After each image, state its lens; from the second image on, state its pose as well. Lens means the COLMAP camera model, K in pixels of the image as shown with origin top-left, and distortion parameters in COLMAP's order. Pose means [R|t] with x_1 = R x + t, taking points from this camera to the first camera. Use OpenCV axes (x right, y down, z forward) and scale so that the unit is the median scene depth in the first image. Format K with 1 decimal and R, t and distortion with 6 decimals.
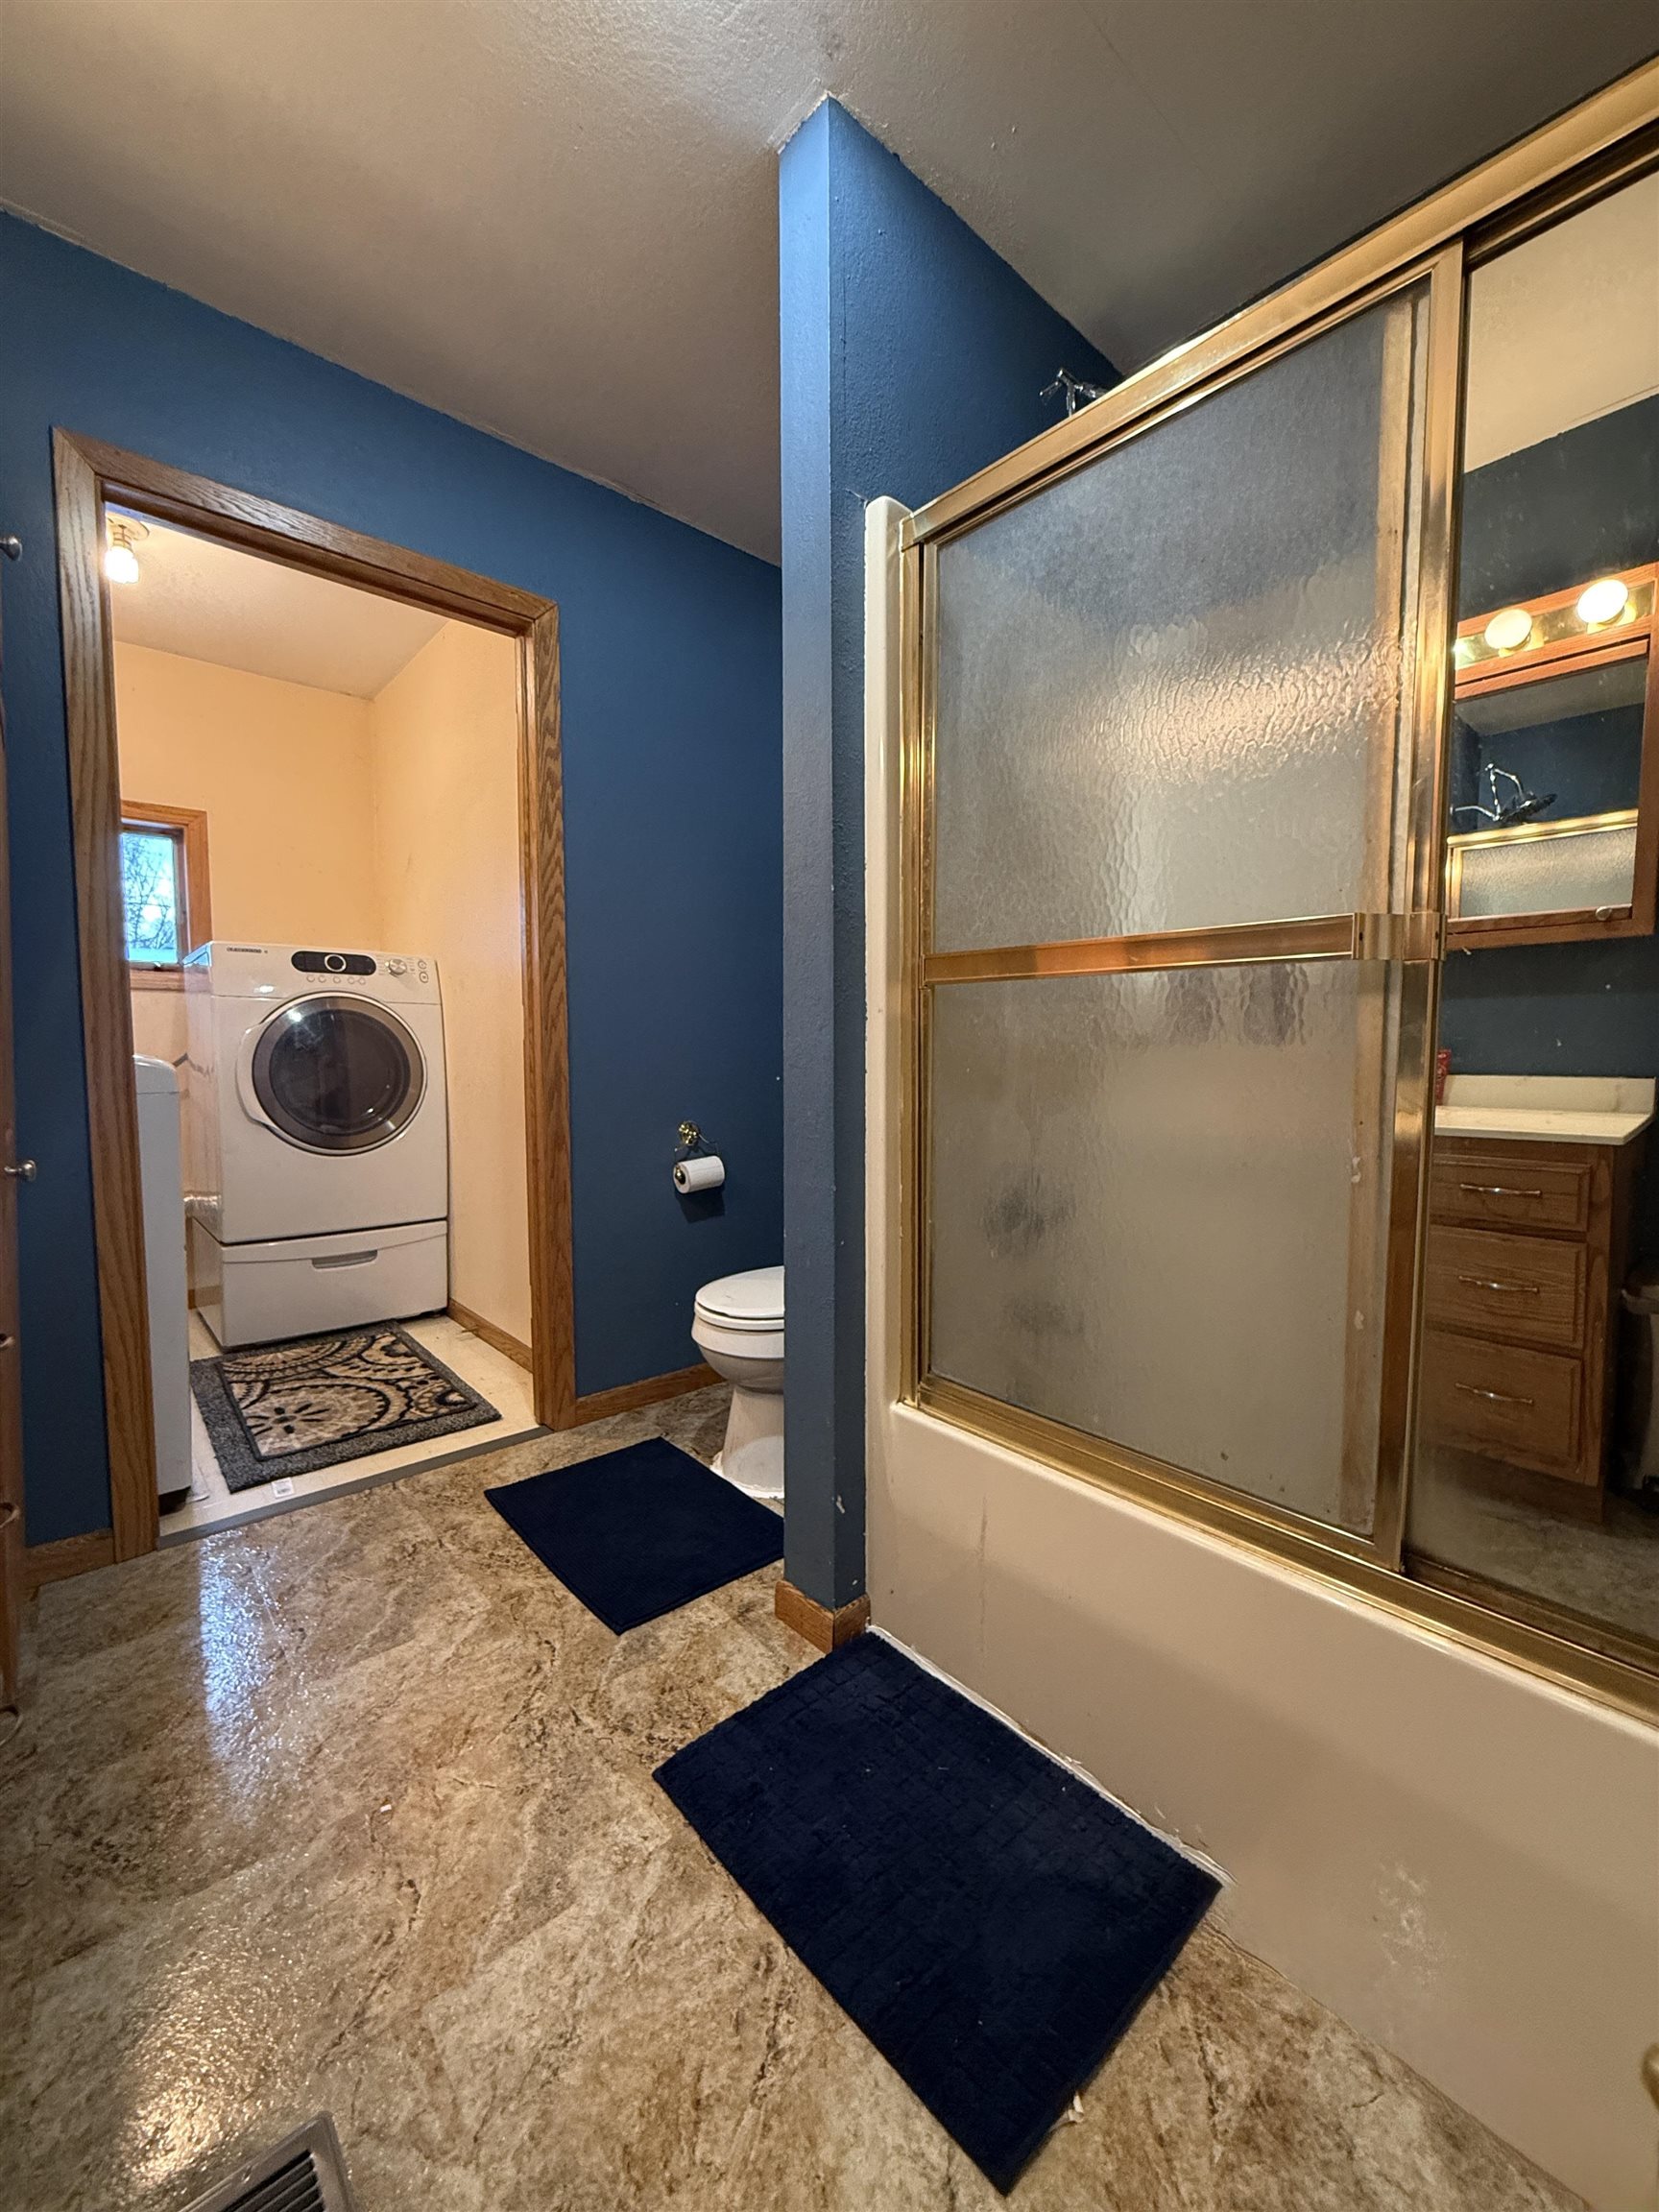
lens RADIAL K [[882.1, 0, 831.8], [0, 882.1, 1100.4], [0, 0, 1]] dist [-0.000973, 0.000668]
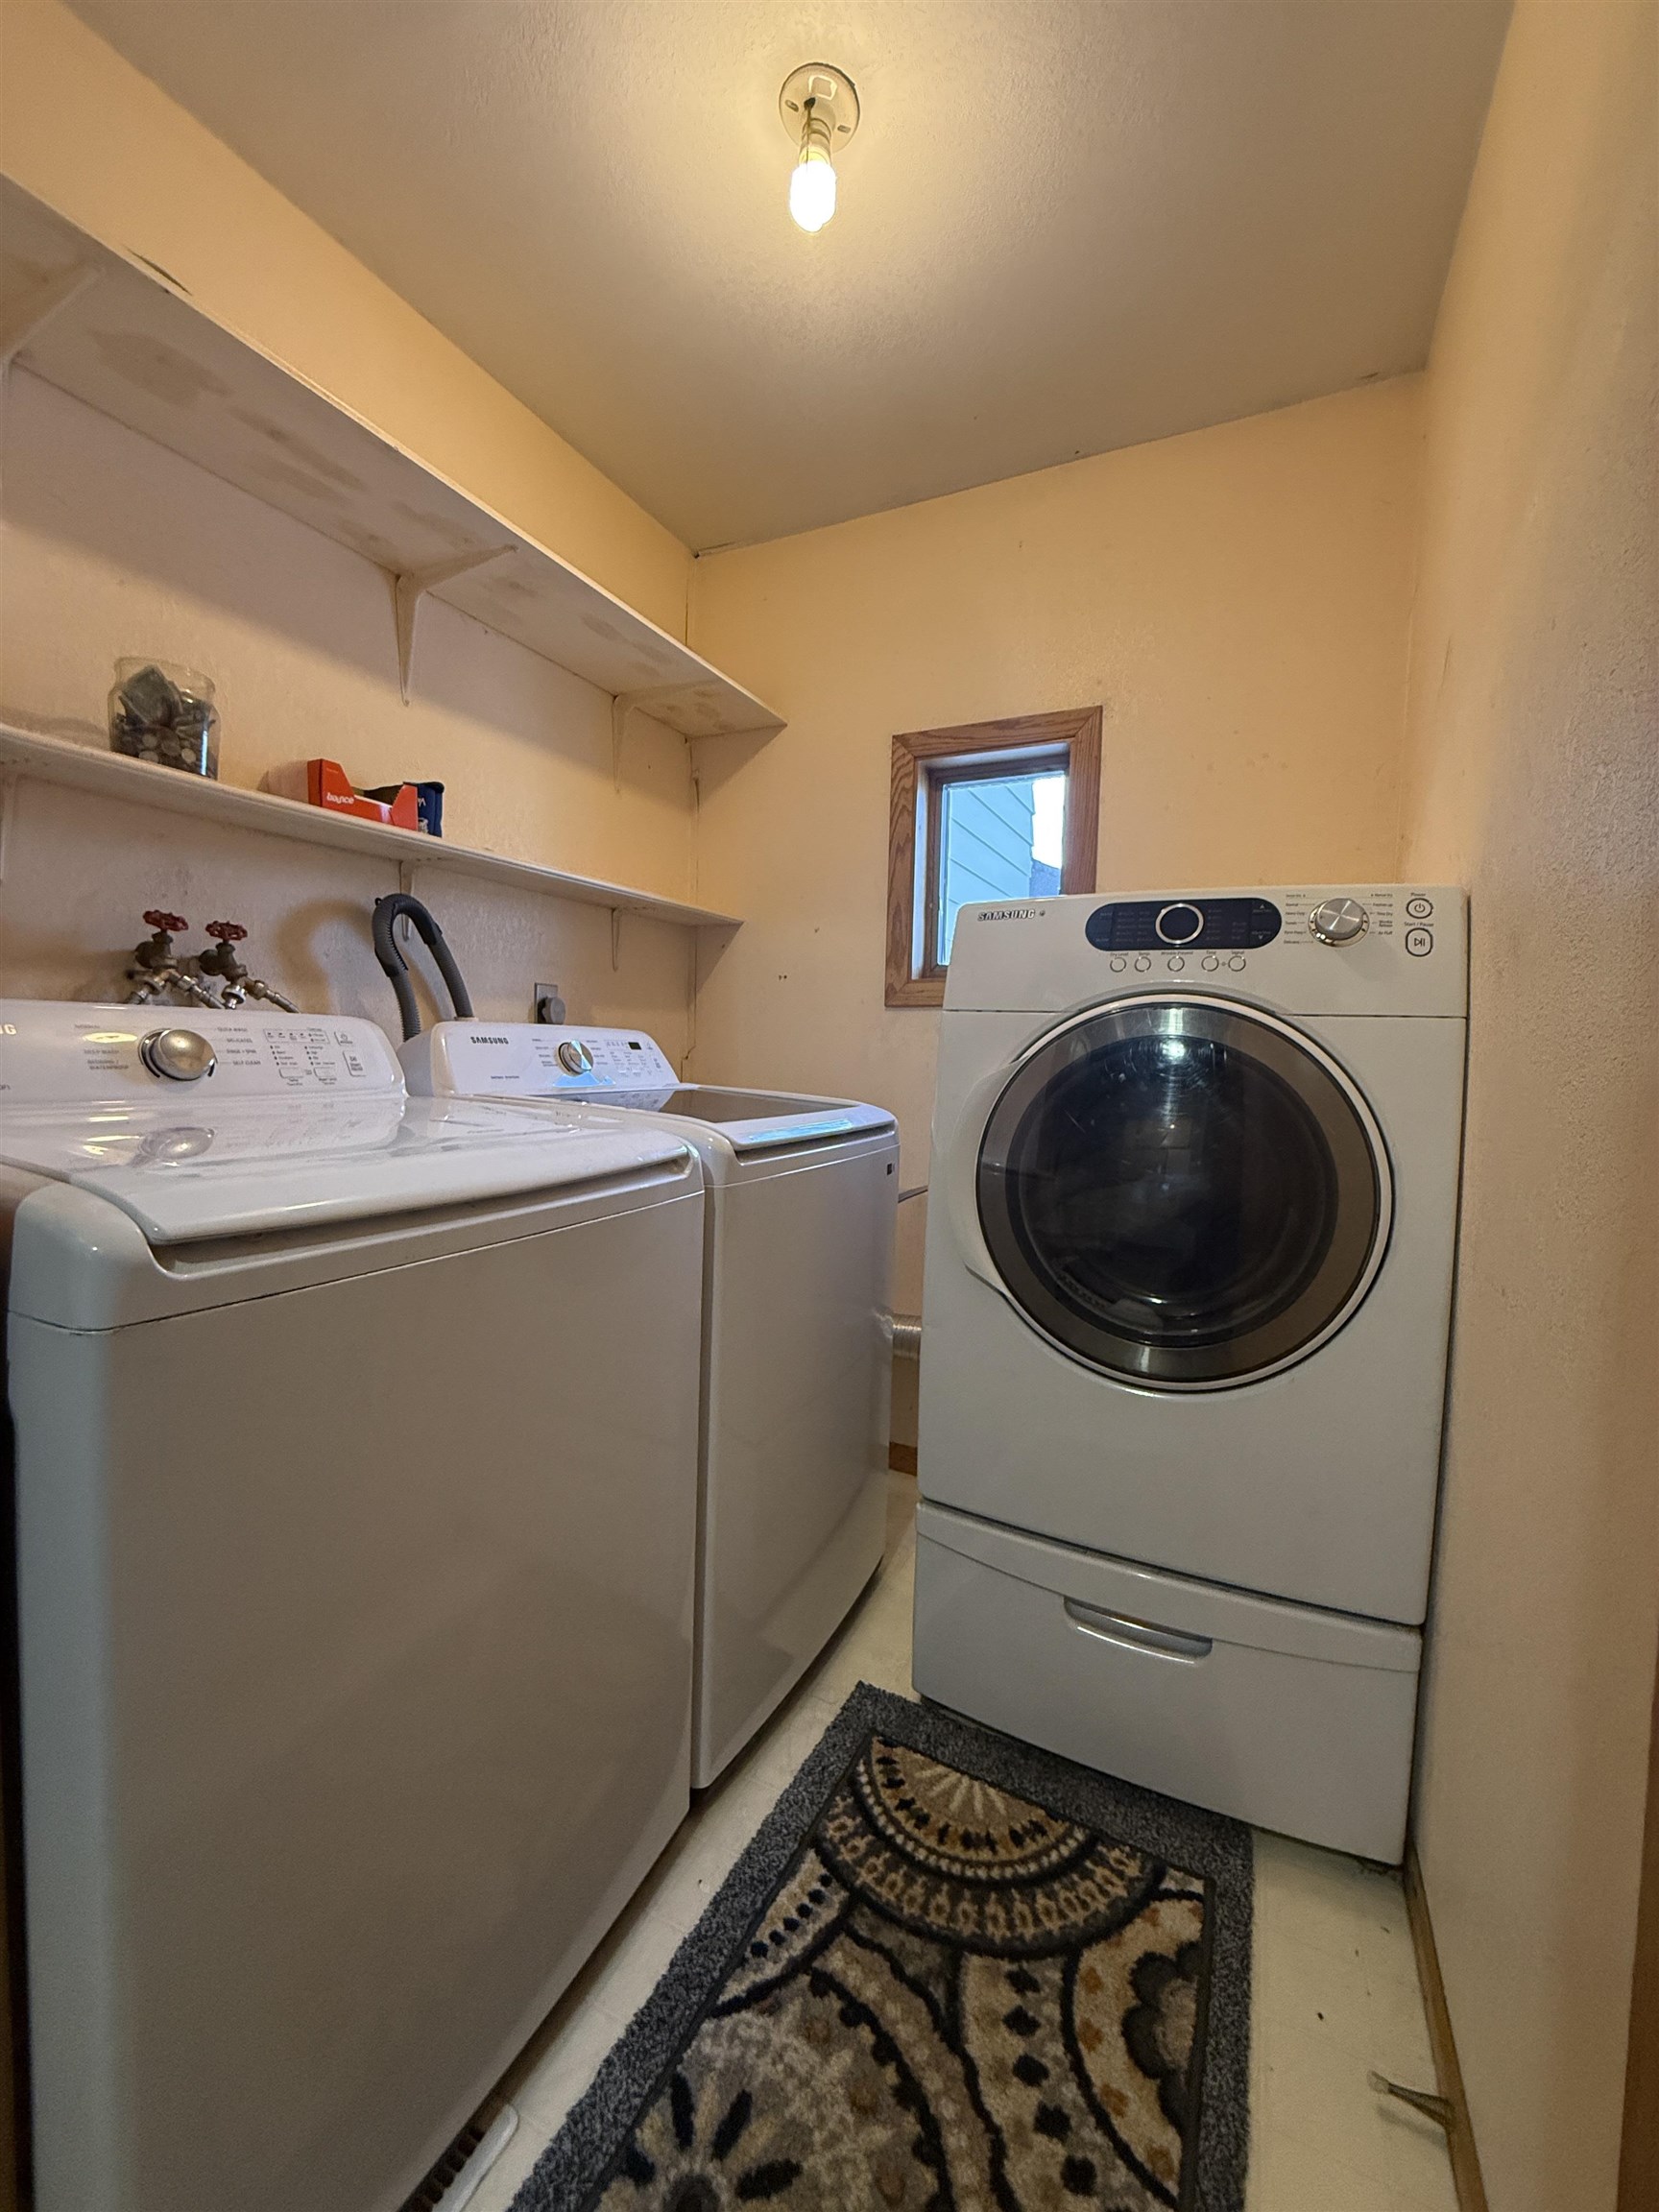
lens RADIAL K [[882.1, 0, 829.8], [0, 882.1, 1100.4], [0, 0, 1]] dist [-0.000973, 0.000668]
pose [[0.379128, 0.062369, -0.923240, -0.298160], [-0.078319, 0.996309, 0.035143, -0.094361], [0.922024, 0.058984, 0.382613, 0.878427]]
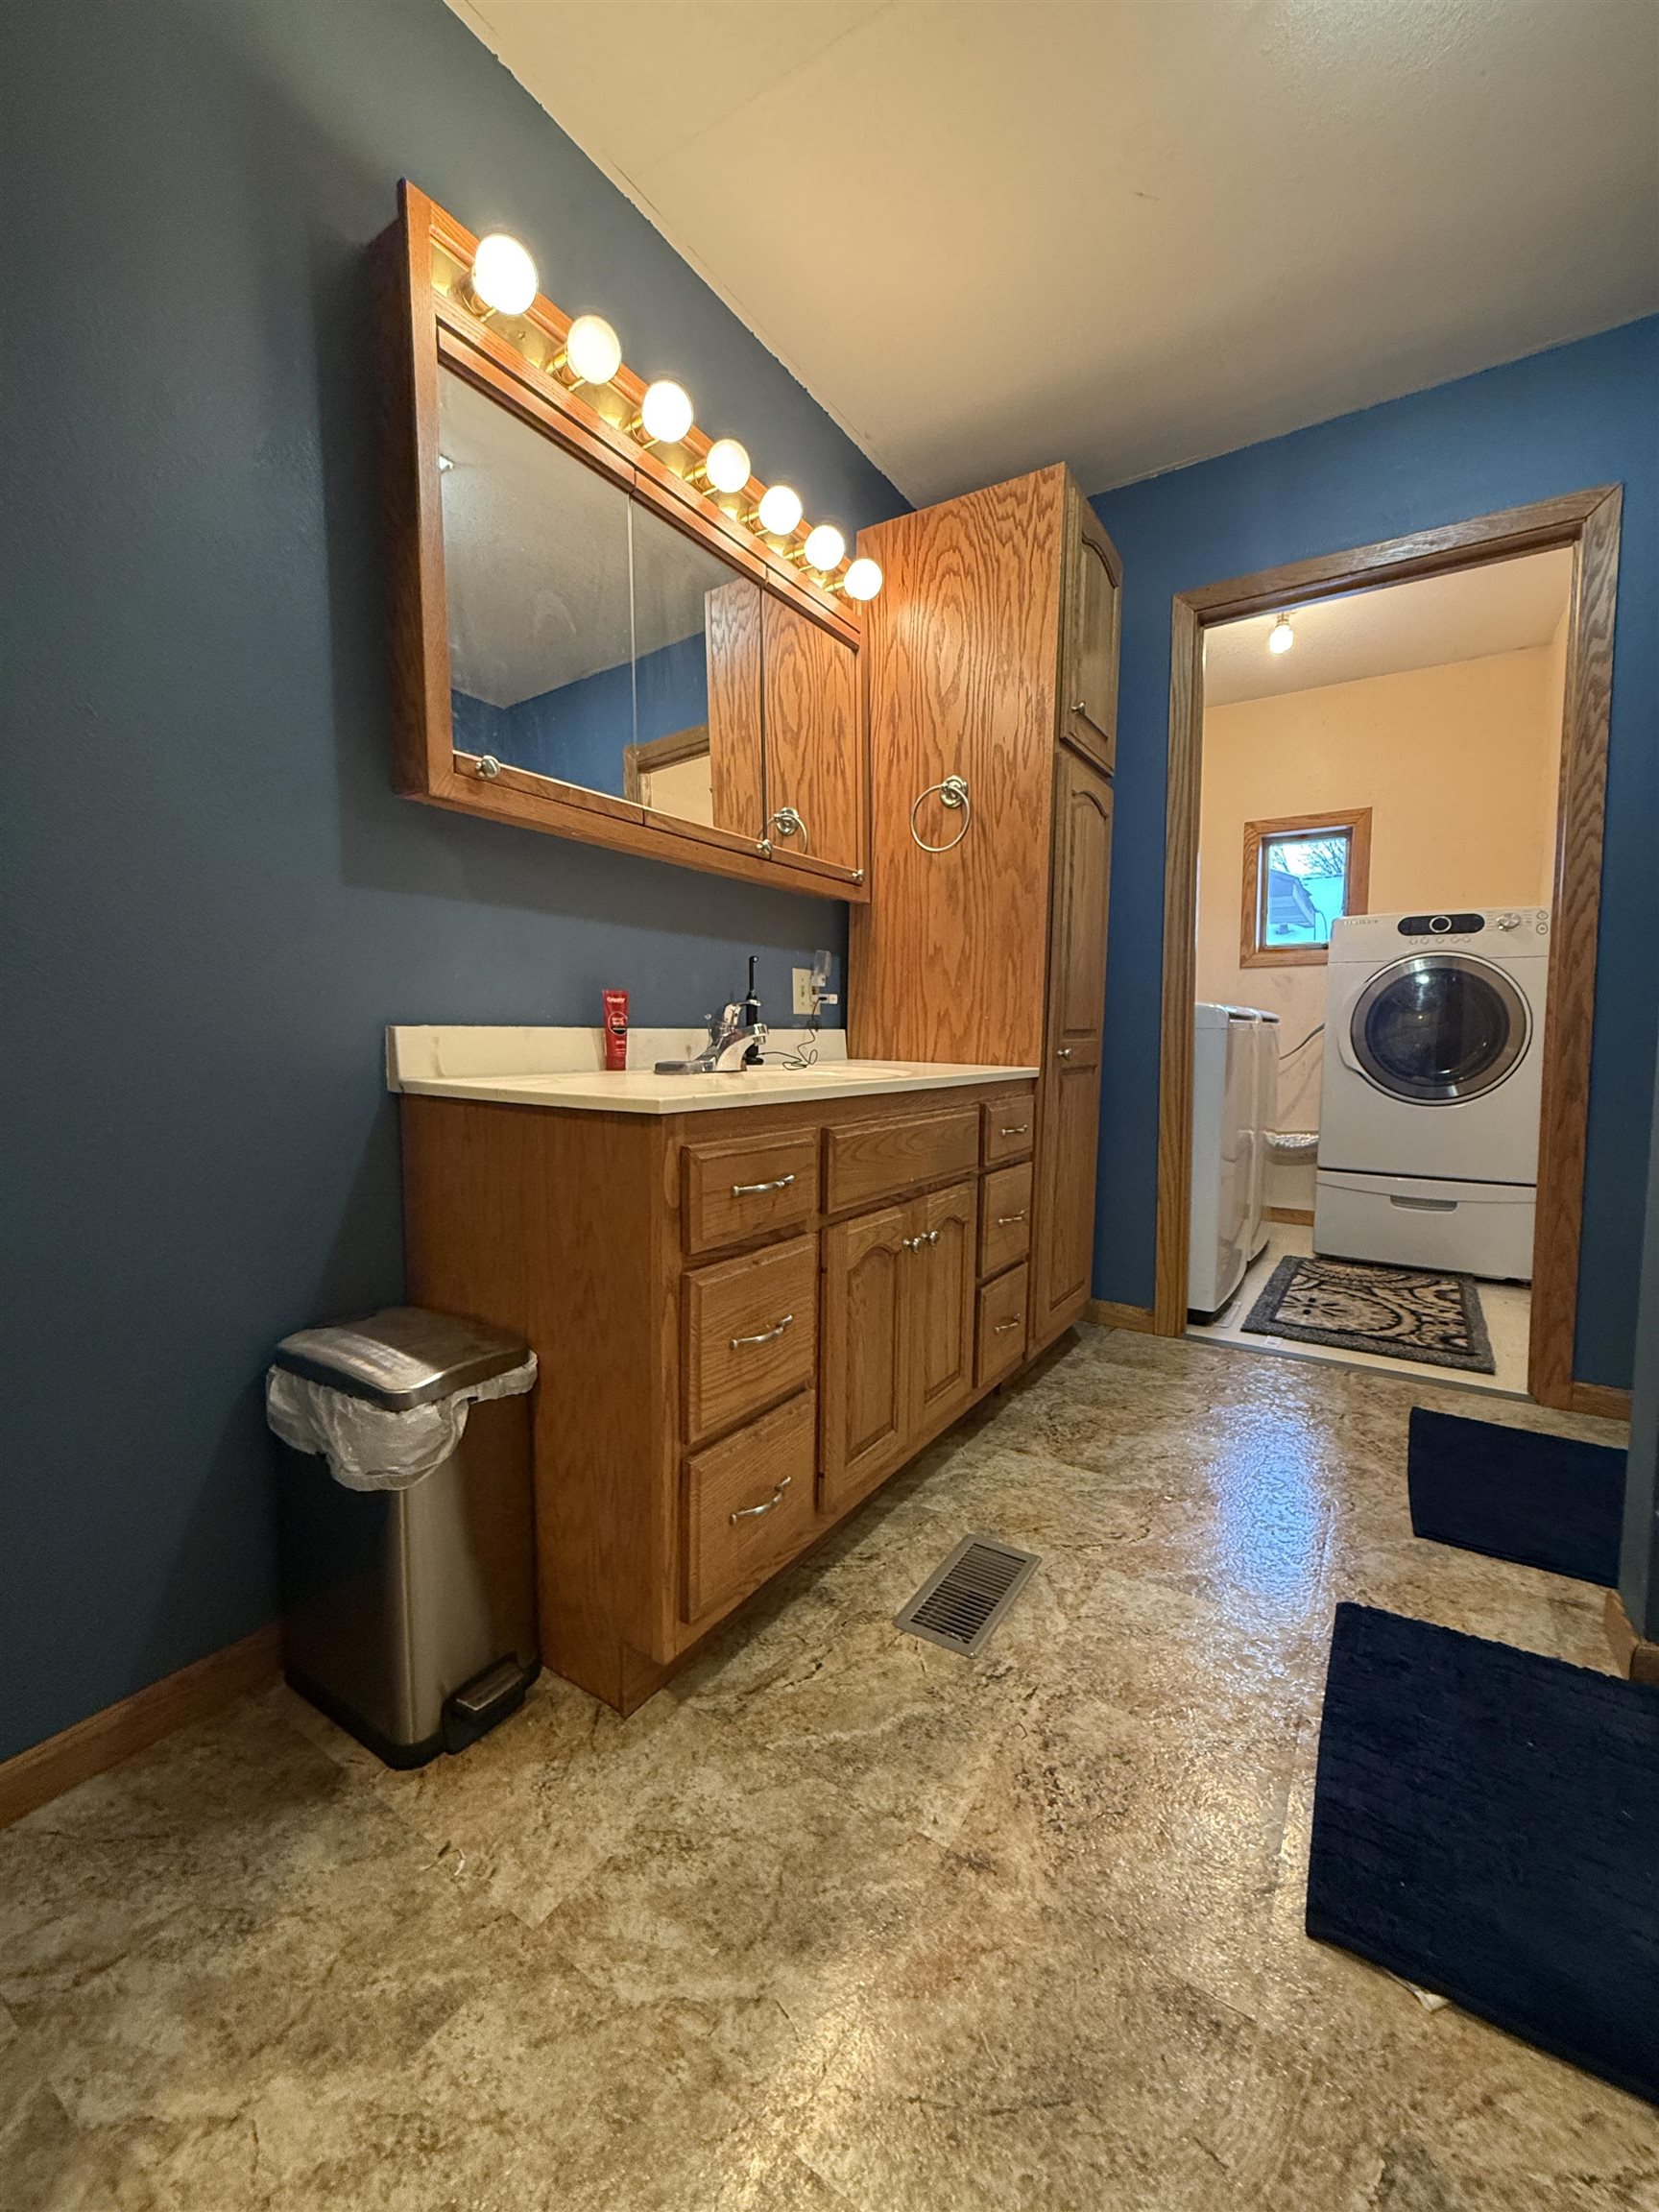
lens RADIAL K [[882.1, 0, 832.3], [0, 882.1, 1099.2], [0, 0, 1]] dist [-0.000973, 0.000668]
pose [[0.270212, 0.068943, -0.960329, 0.345021], [-0.060408, 0.996682, 0.054556, 0.050440], [0.960904, 0.043270, 0.273480, 0.021282]]
